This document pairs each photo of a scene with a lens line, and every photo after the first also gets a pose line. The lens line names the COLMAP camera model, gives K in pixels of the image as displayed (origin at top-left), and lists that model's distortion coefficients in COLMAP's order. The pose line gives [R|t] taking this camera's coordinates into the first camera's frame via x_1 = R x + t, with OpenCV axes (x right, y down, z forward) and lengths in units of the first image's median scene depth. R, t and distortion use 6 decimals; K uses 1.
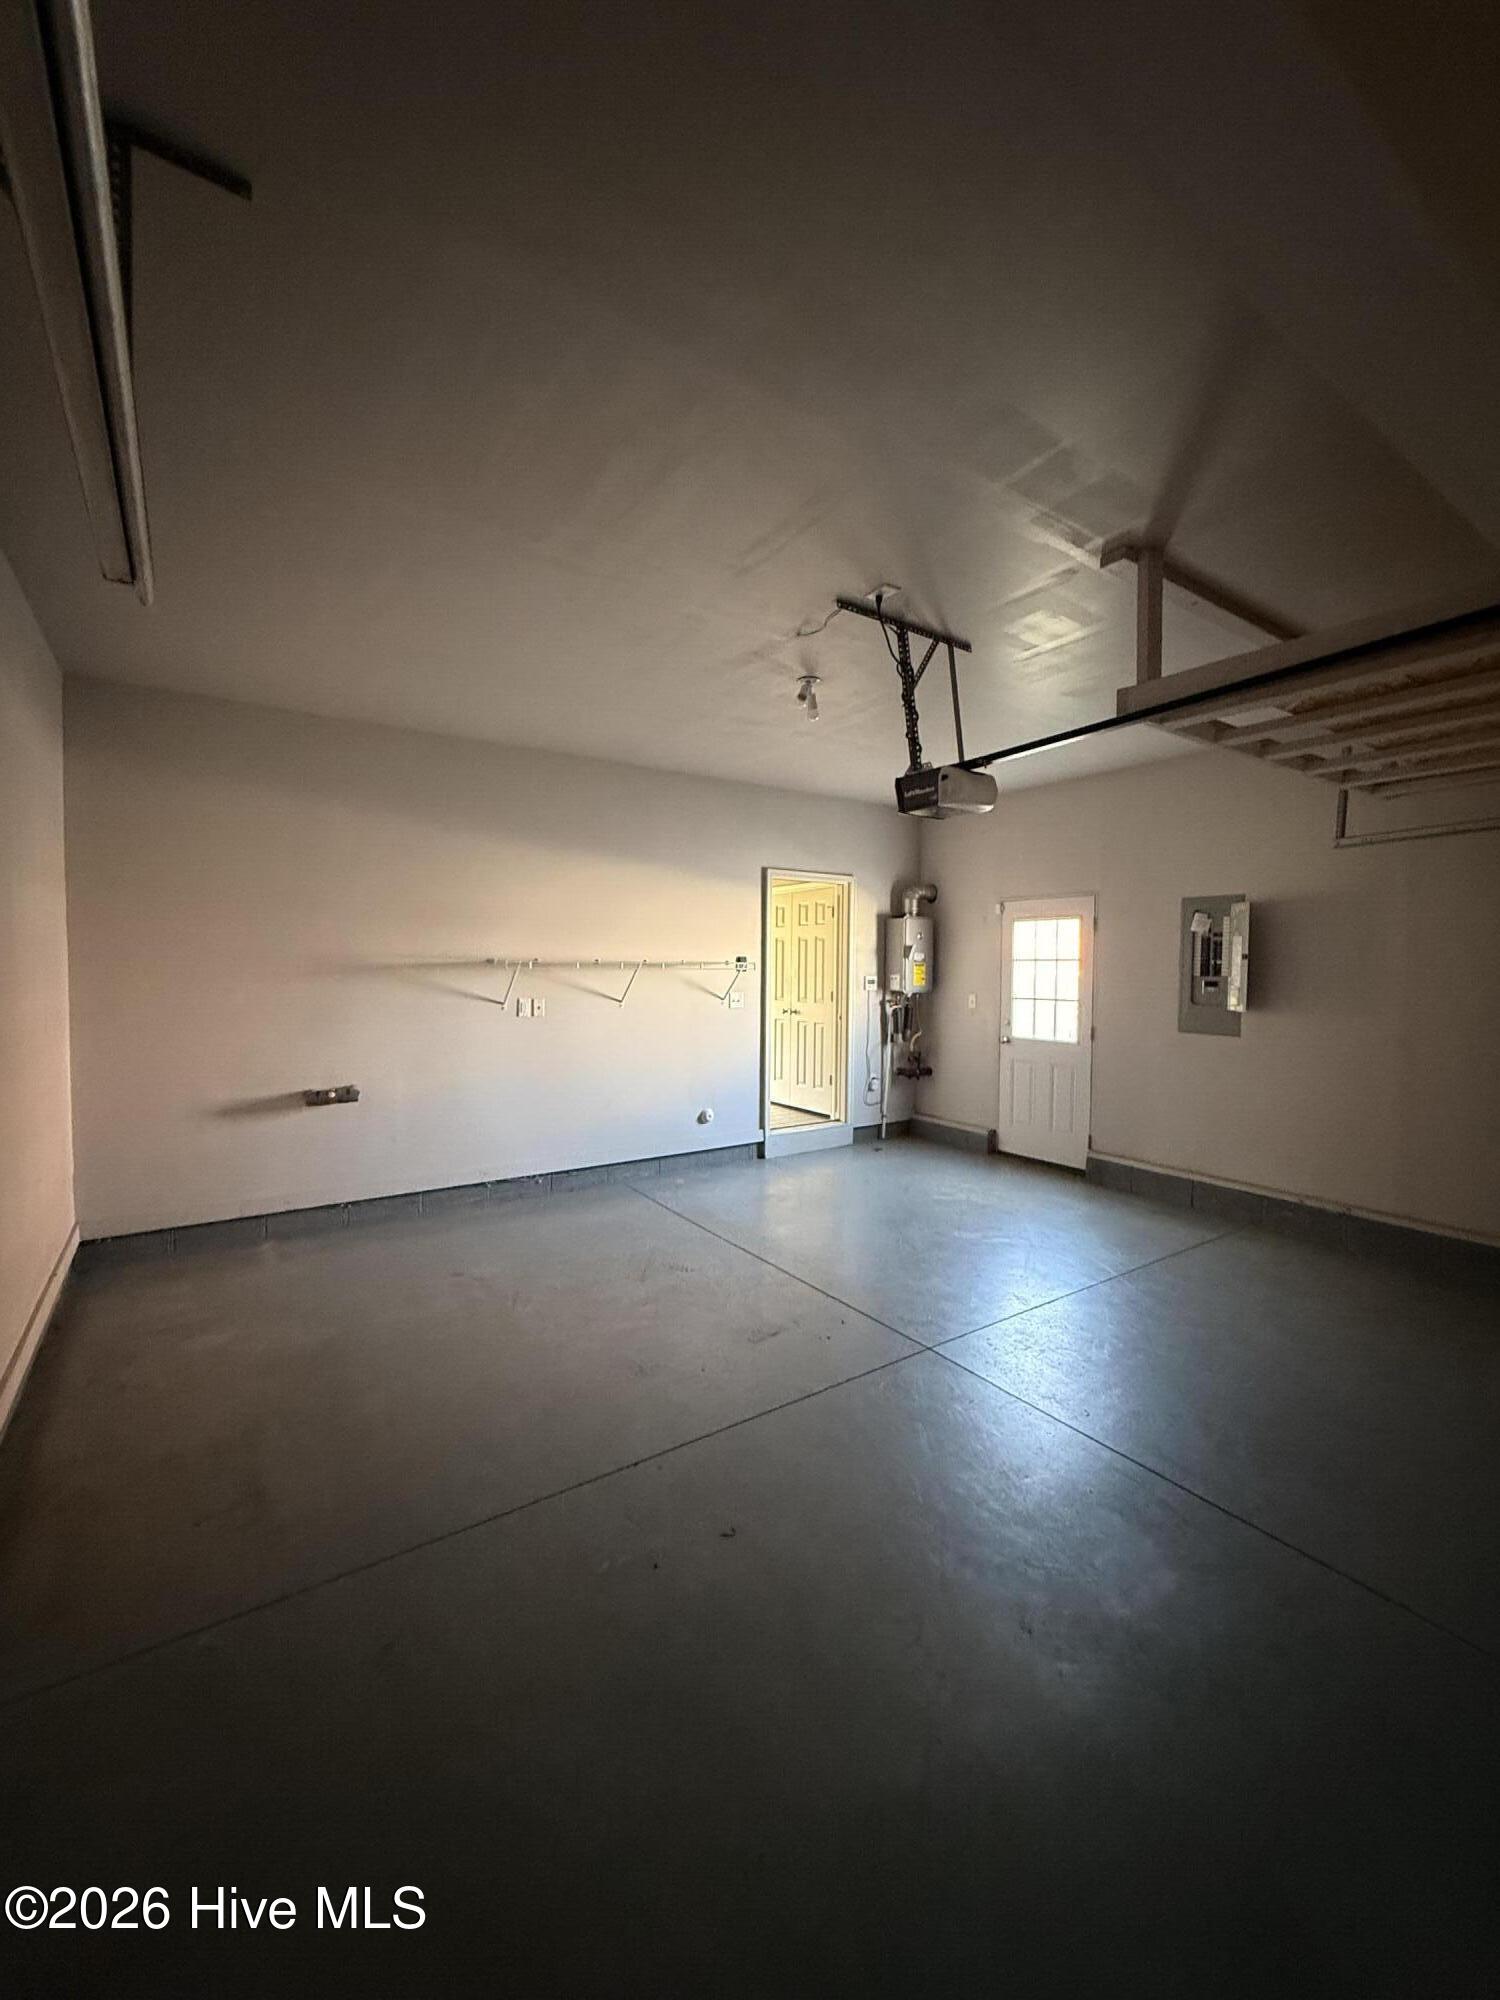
lens RADIAL K [[800.4, 0, 755.8], [0, 800.4, 993.4], [0, 0, 1]] dist [-0.002707, 0.000112]
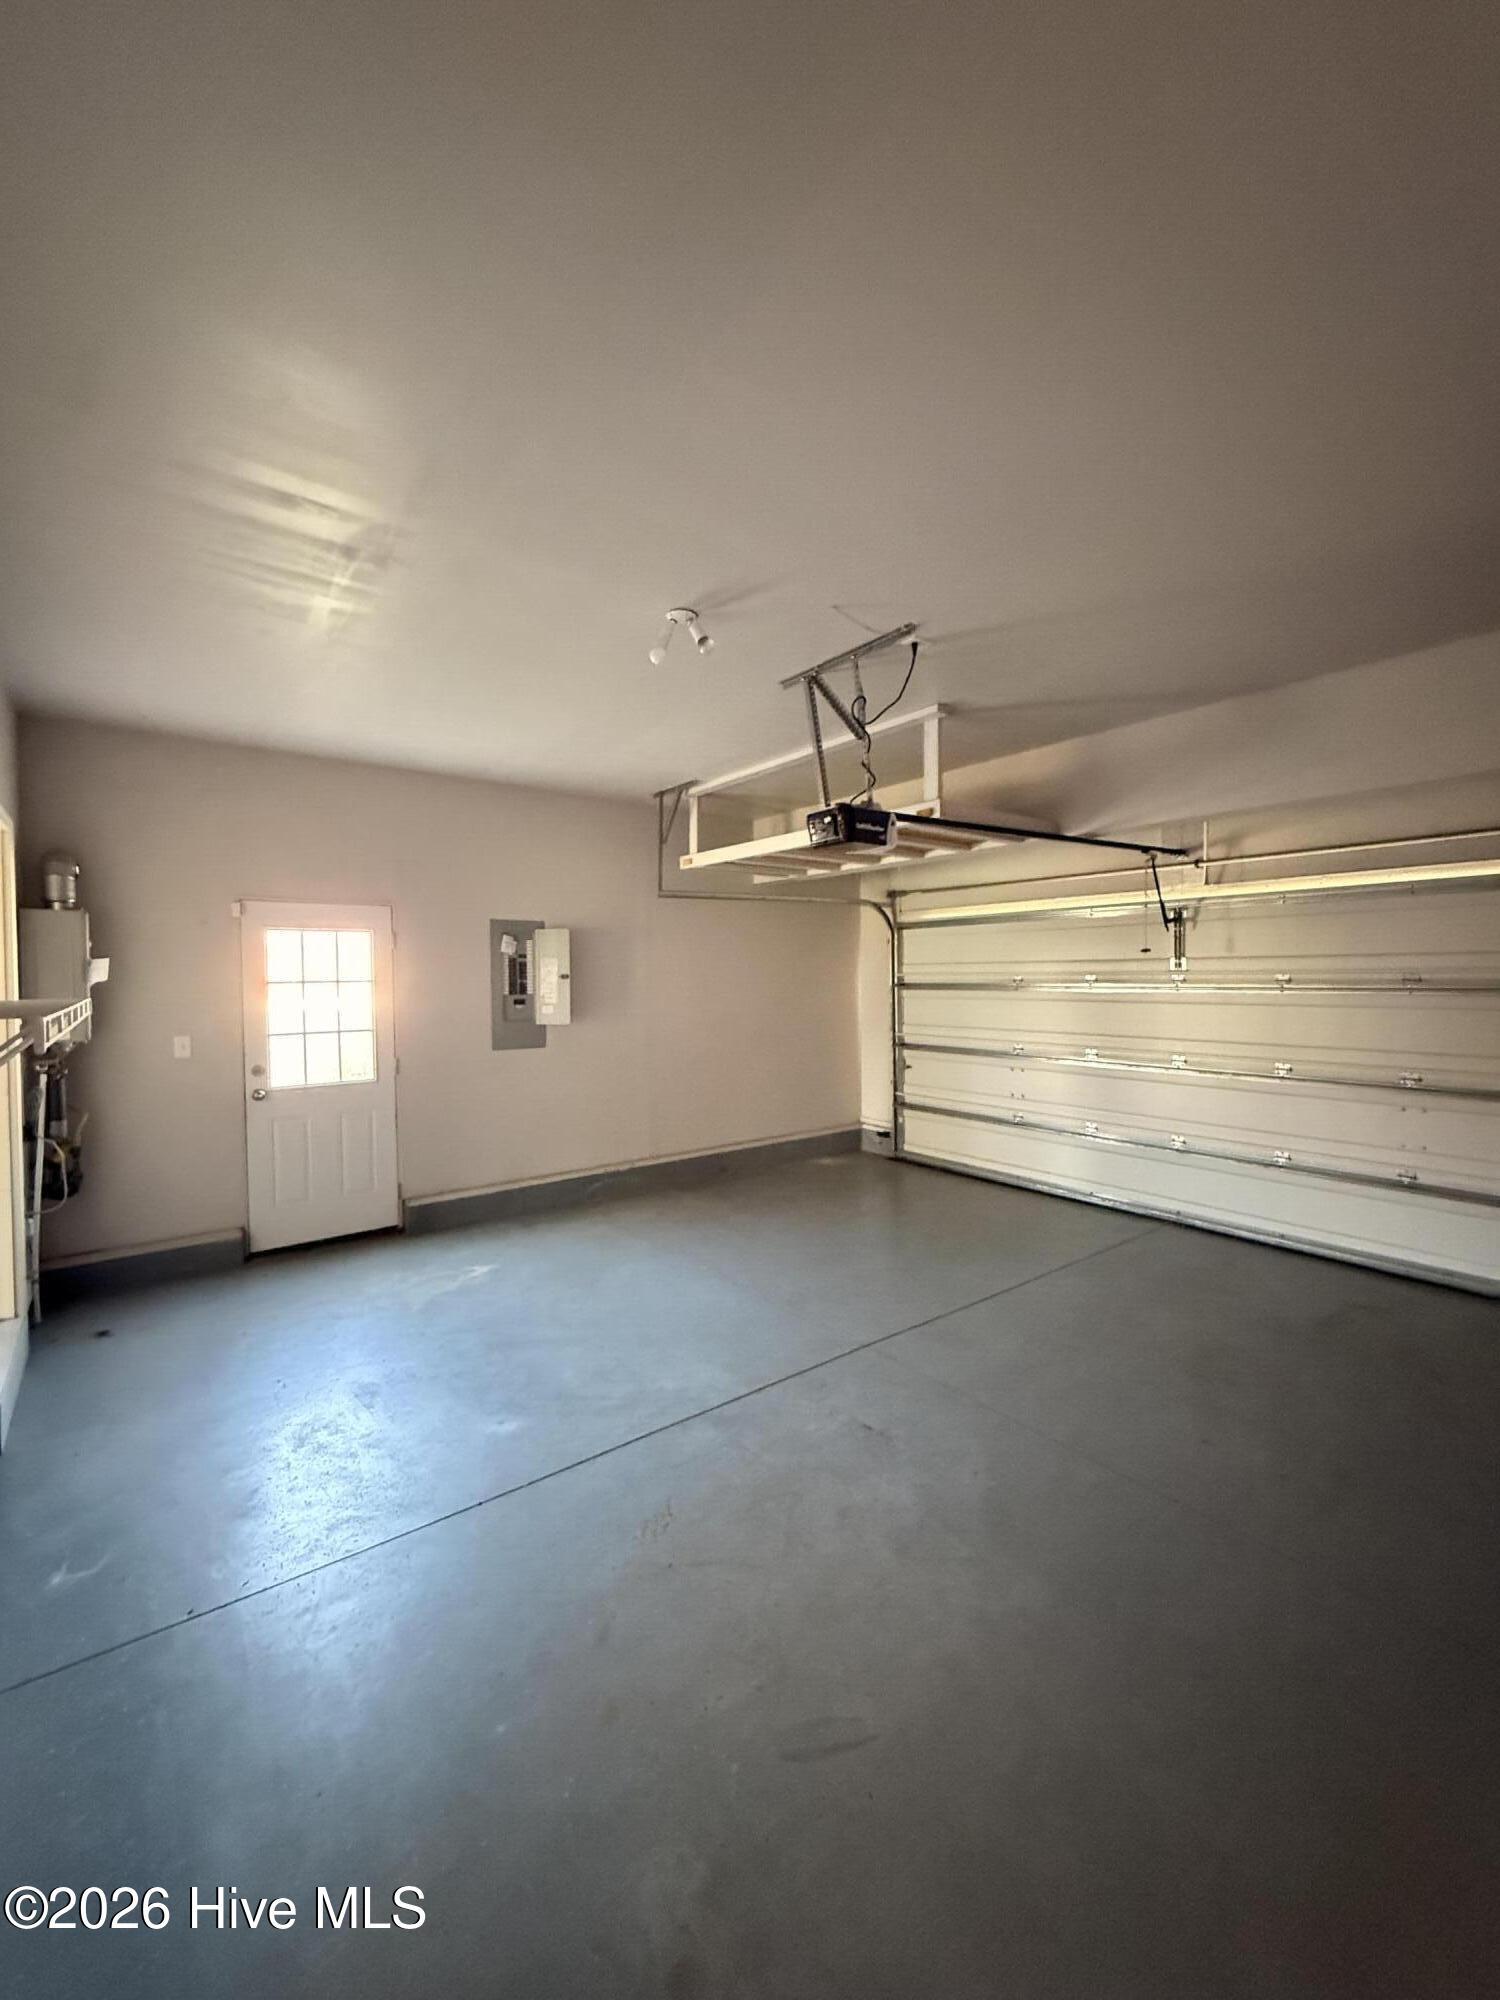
lens RADIAL K [[800.4, 0, 755.8], [0, 800.4, 993.4], [0, 0, 1]] dist [-0.002707, 0.000112]
pose [[-0.051943, -0.029562, 0.998212, -0.463475], [0.045225, 0.998467, 0.031923, -0.038129], [-0.997625, 0.046802, -0.050526, 0.652807]]
